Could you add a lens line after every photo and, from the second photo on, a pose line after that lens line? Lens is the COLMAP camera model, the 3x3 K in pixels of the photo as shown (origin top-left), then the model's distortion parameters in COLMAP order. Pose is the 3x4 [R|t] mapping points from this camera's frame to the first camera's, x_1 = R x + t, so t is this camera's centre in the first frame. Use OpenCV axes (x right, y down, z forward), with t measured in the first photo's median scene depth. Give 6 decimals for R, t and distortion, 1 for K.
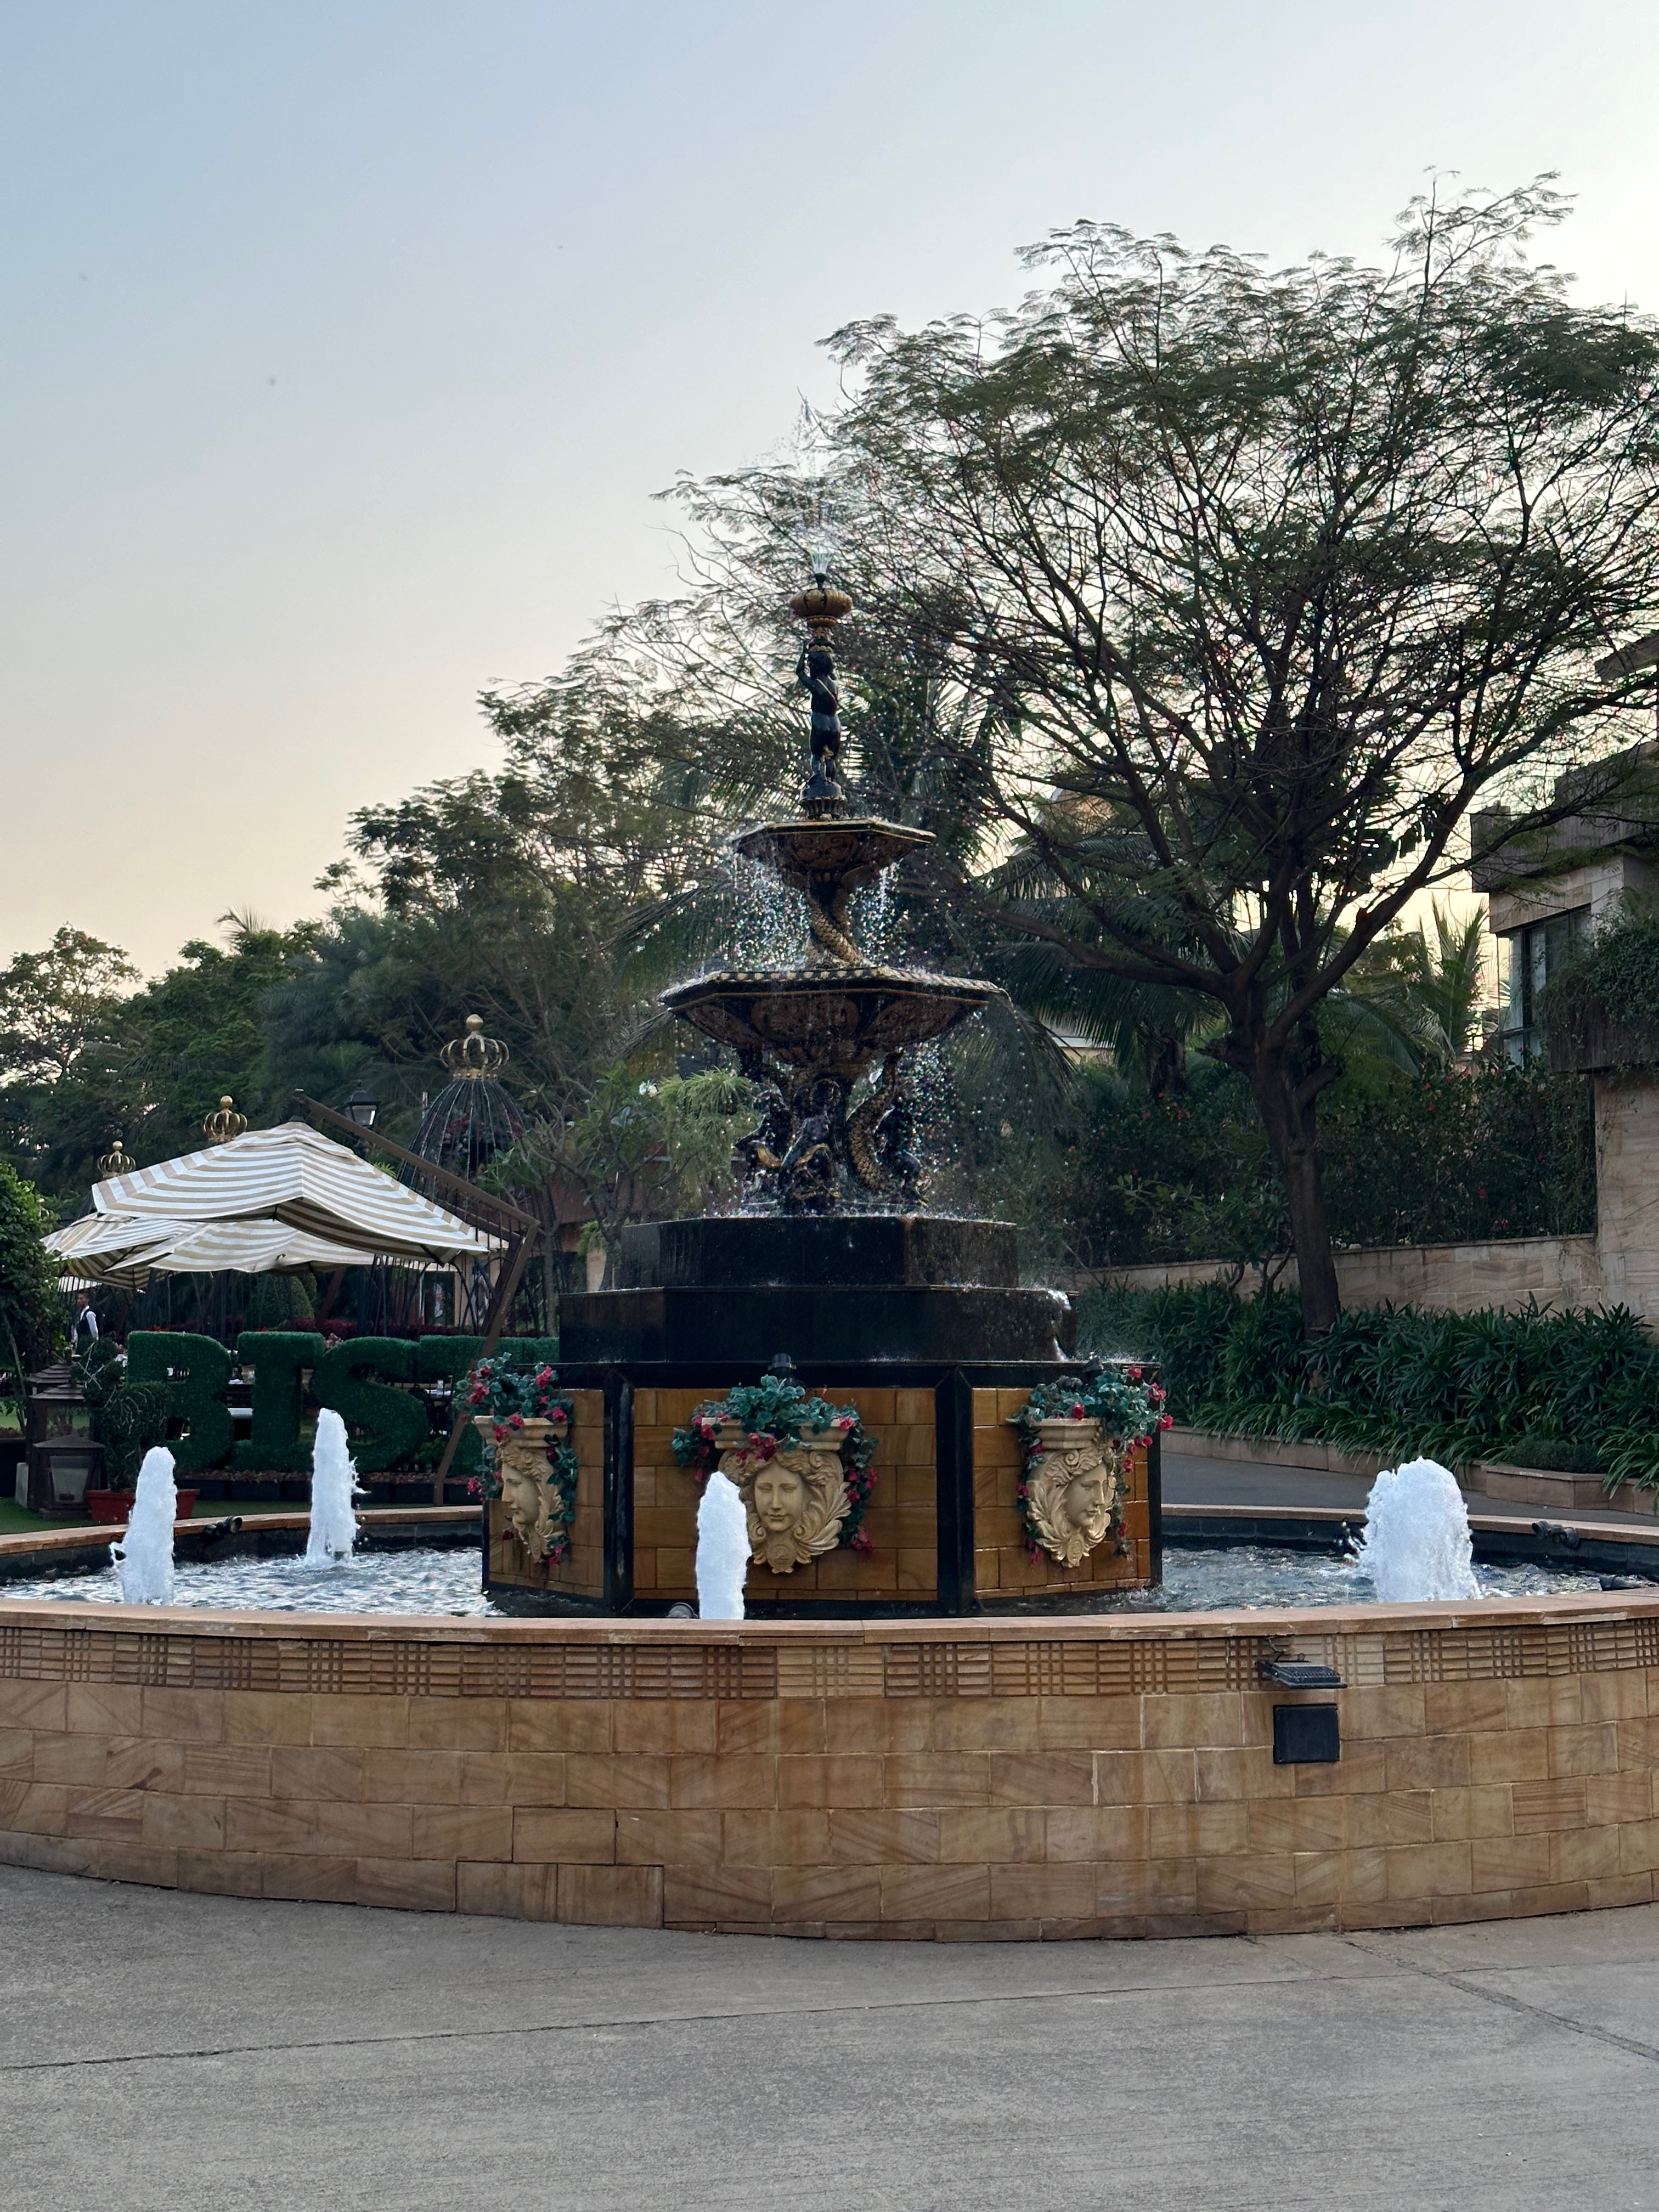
lens RADIAL K [[3070.0, 0, 810.3], [0, 3070.0, 1091.9], [0, 0, 1]] dist [0.179391, -0.356020]
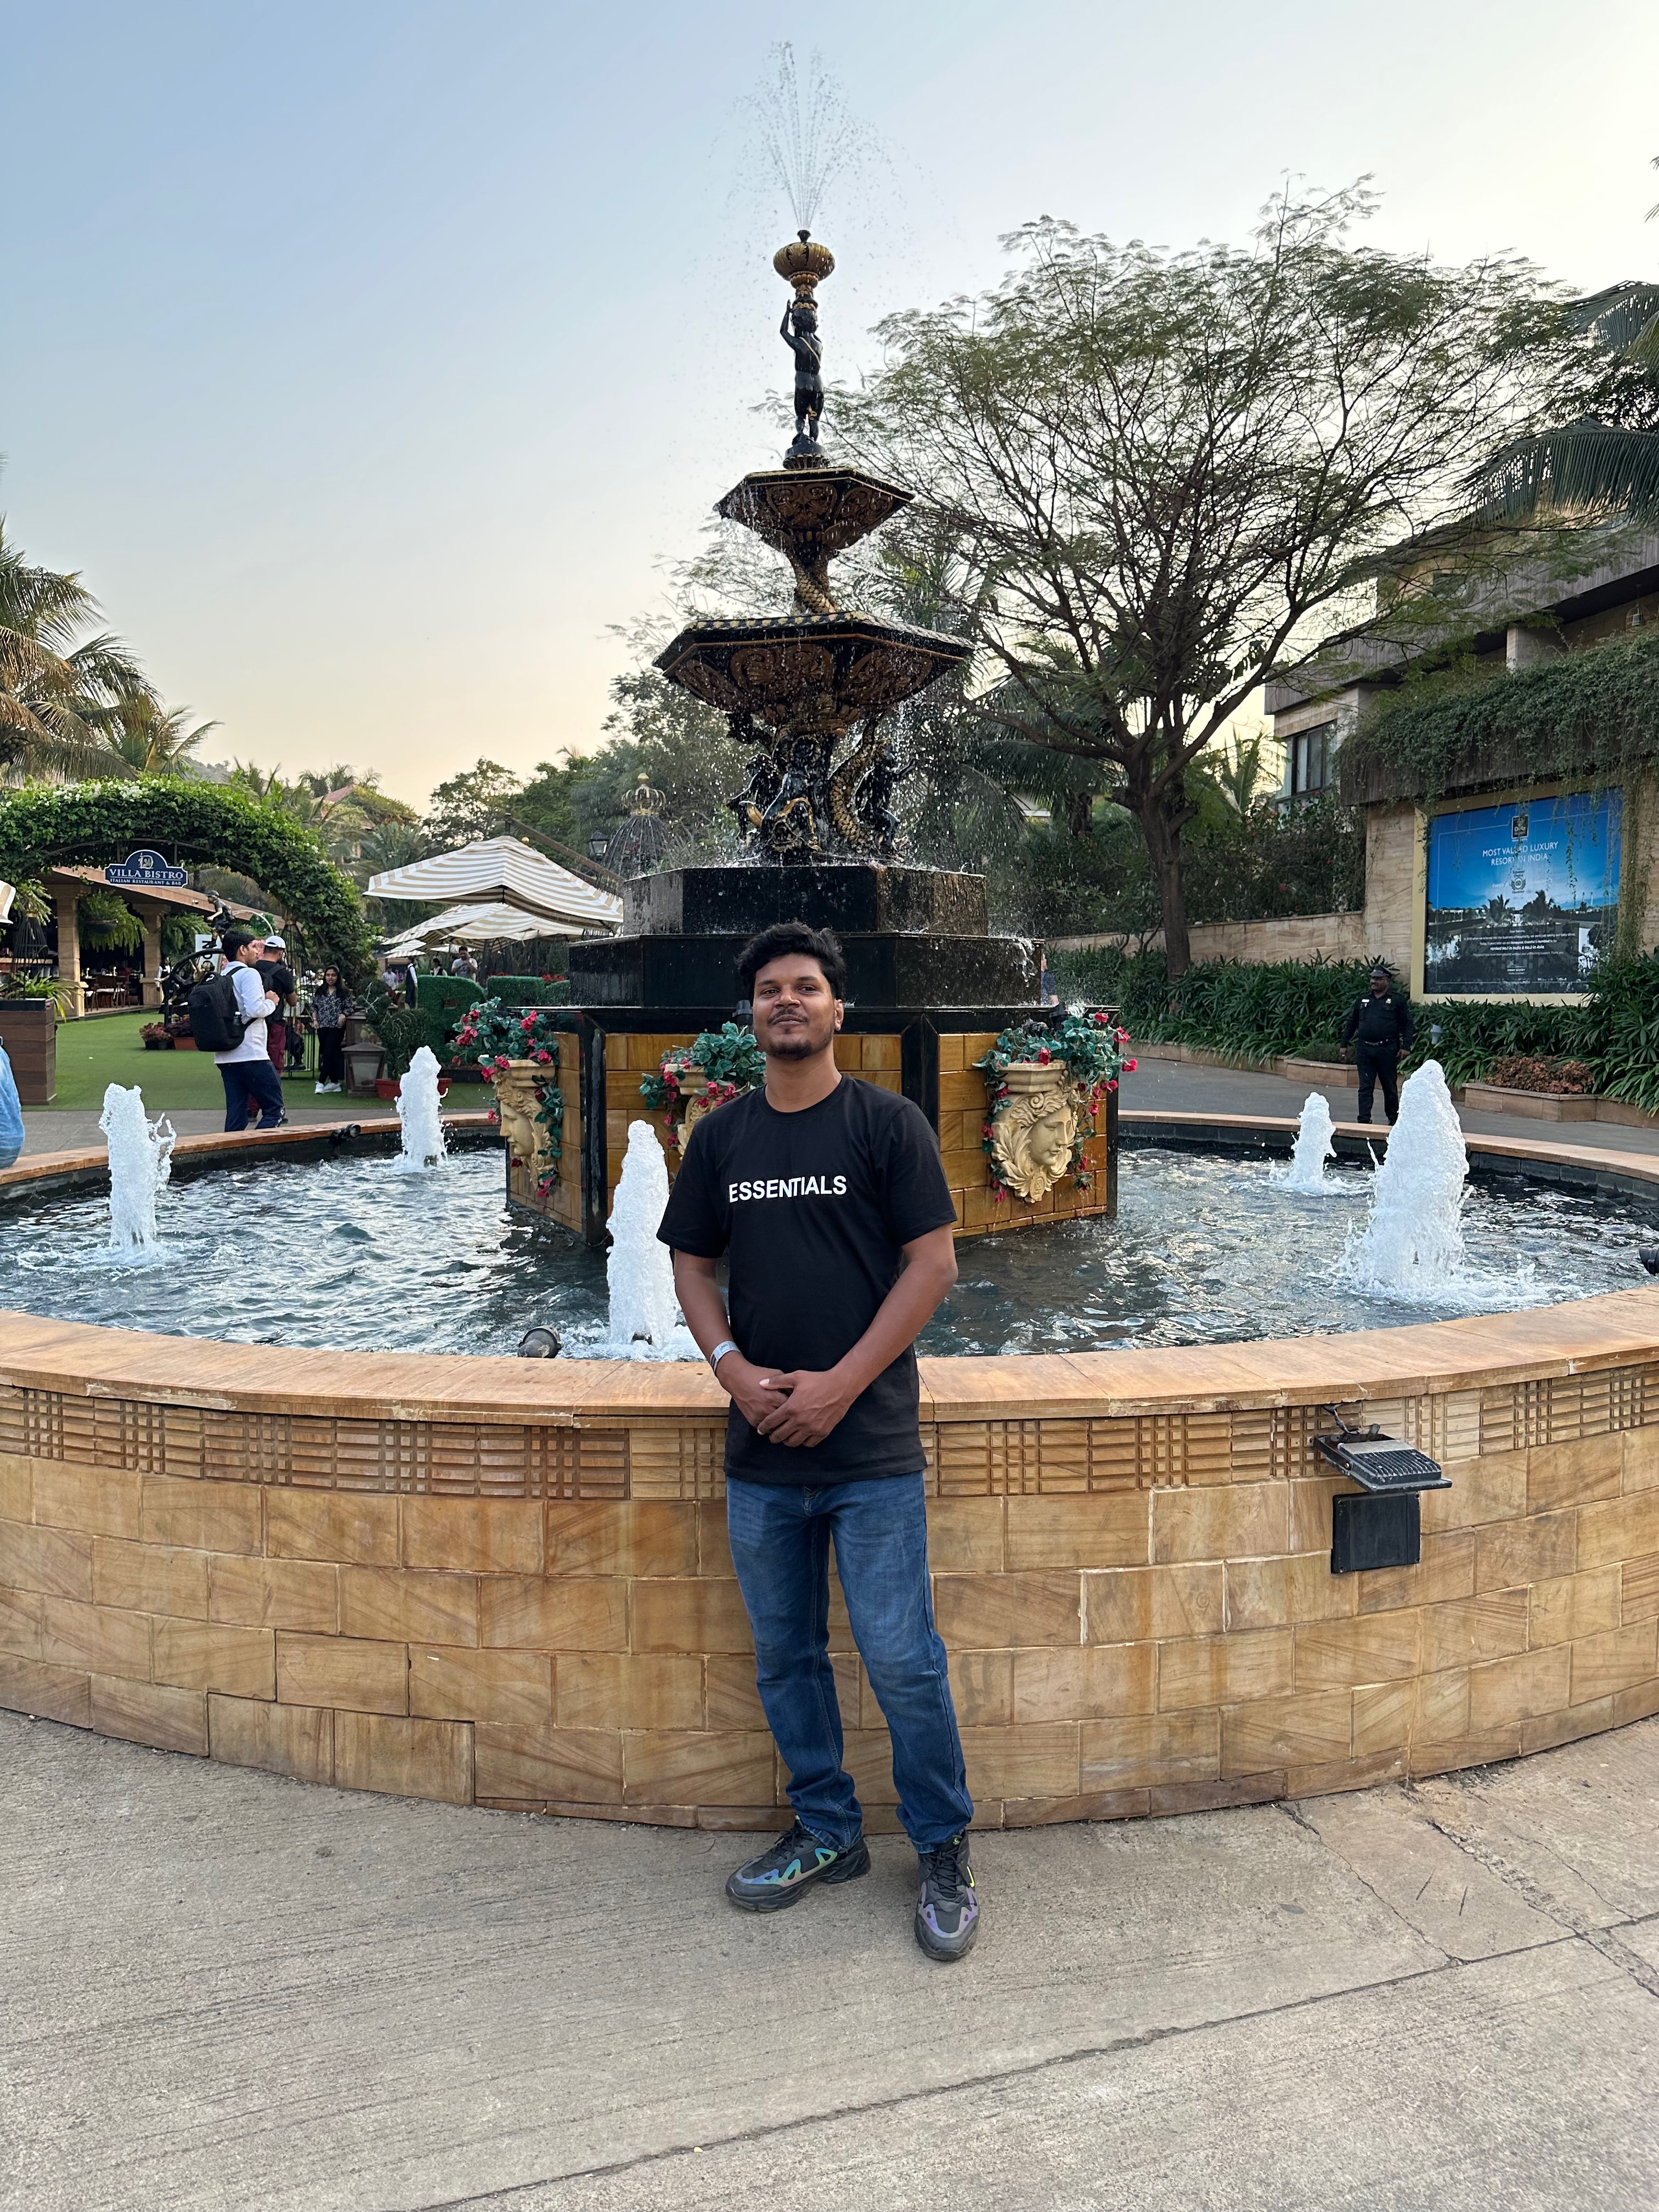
lens RADIAL K [[1537.2, 0, 820.0], [0, 1537.2, 1095.7], [0, 0, 1]] dist [0.177236, -0.388265]
pose [[0.999096, 0.002772, -0.042419, 0.033651], [0.003798, 0.988059, 0.154028, 0.036980], [0.042339, -0.154050, 0.987156, 0.477620]]
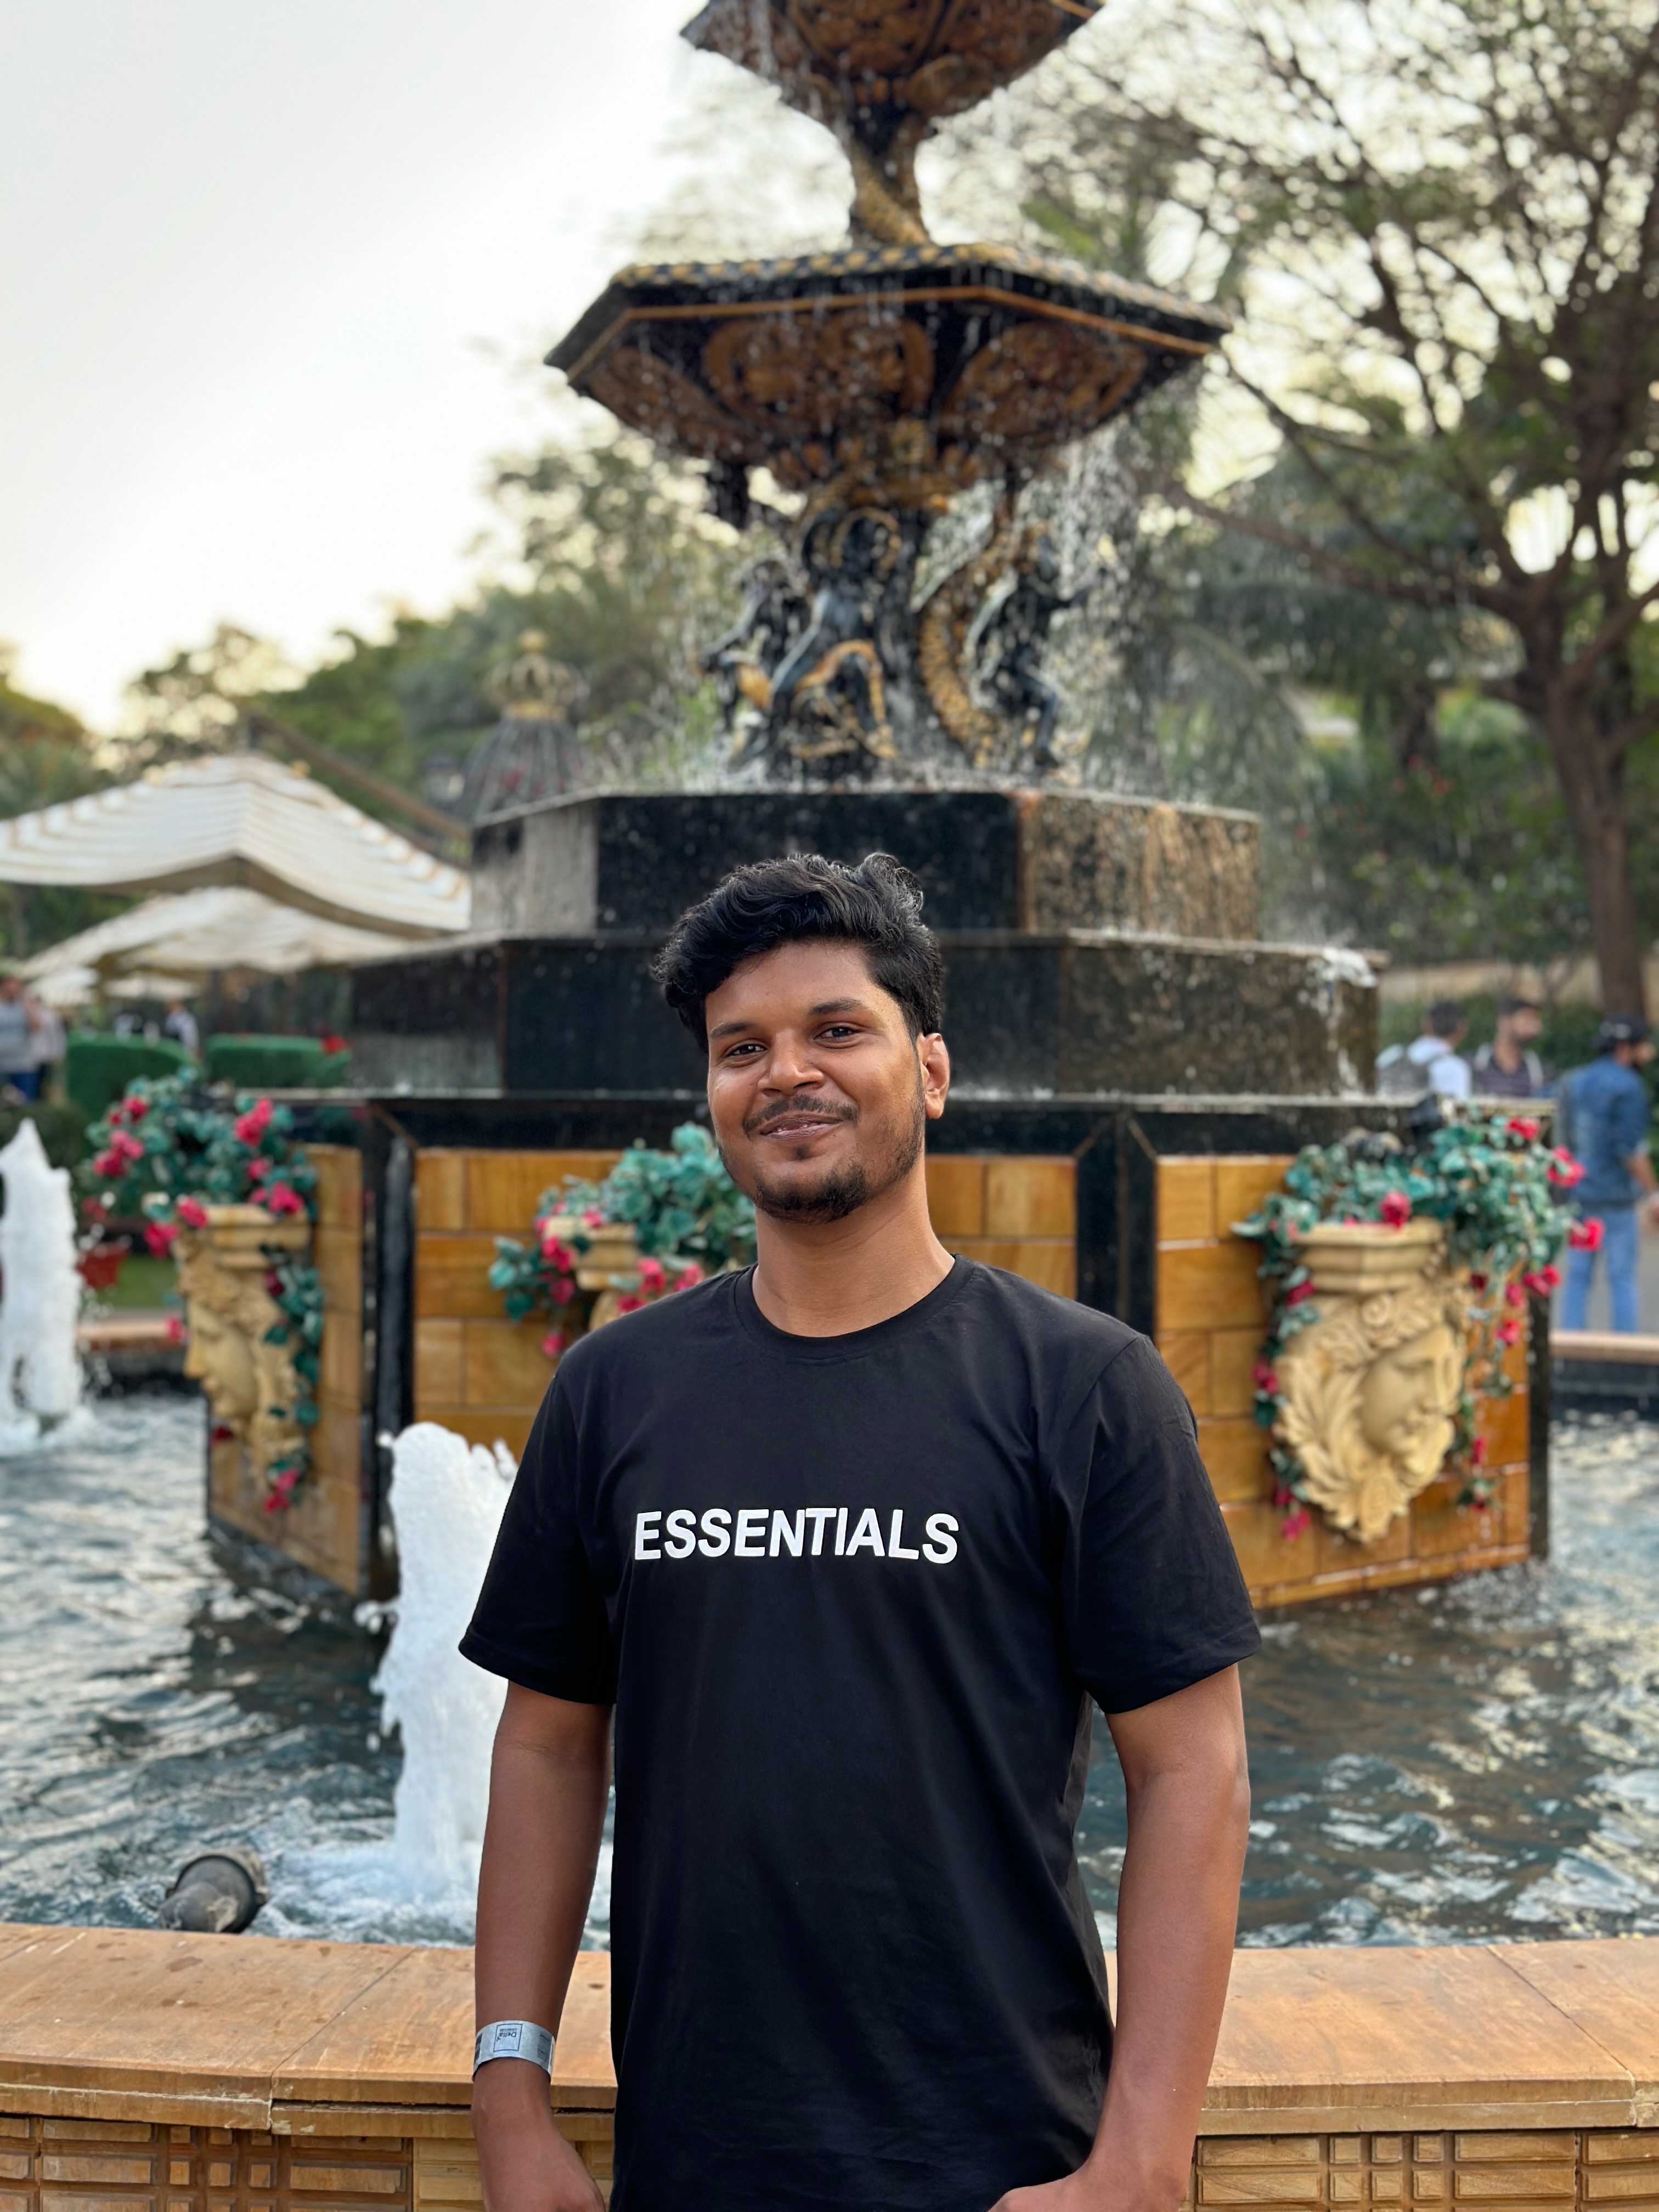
lens RADIAL K [[3077.9, 0, 816.2], [0, 3077.9, 1119.4], [0, 0, 1]] dist [0.187421, -0.446370]
pose [[0.997869, 0.010542, -0.064399, 0.030262], [-0.004094, 0.995034, 0.099448, 0.043950], [0.065128, -0.098972, 0.992957, 0.525292]]
